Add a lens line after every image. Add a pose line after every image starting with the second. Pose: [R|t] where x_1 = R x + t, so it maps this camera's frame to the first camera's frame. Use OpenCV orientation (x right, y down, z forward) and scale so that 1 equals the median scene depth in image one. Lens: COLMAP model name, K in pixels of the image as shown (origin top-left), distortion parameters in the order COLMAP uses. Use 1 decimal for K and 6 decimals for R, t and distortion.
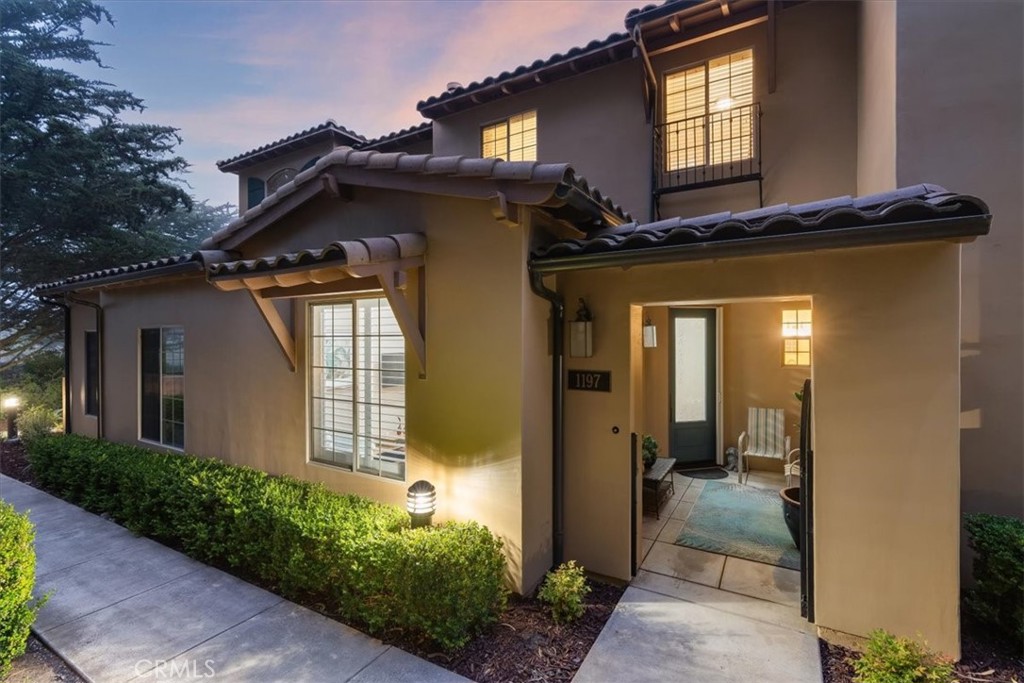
lens RADIAL K [[464.7, 0, 510.2], [0, 464.7, 333.4], [0, 0, 1]] dist [-0.001139, -0.000178]
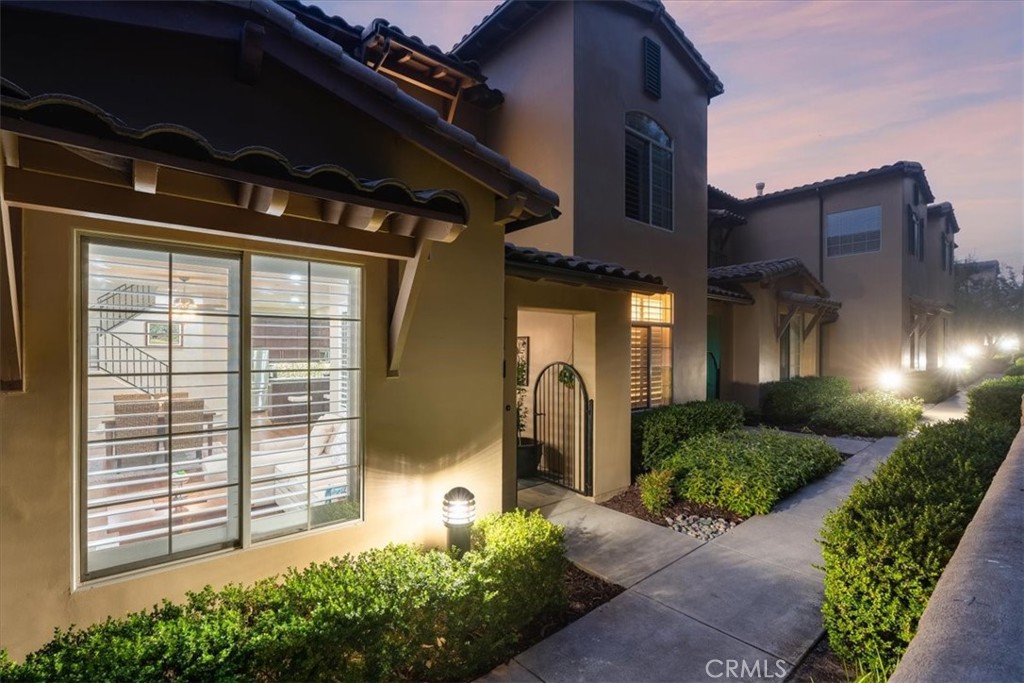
lens RADIAL K [[464.7, 0, 510.5], [0, 464.7, 352.3], [0, 0, 1]] dist [-0.001139, -0.000178]
pose [[0.329948, 0.000484, 0.943999, -0.855657], [-0.005427, 0.999984, 0.001384, 0.053809], [-0.943984, -0.005580, 0.329945, 0.539168]]
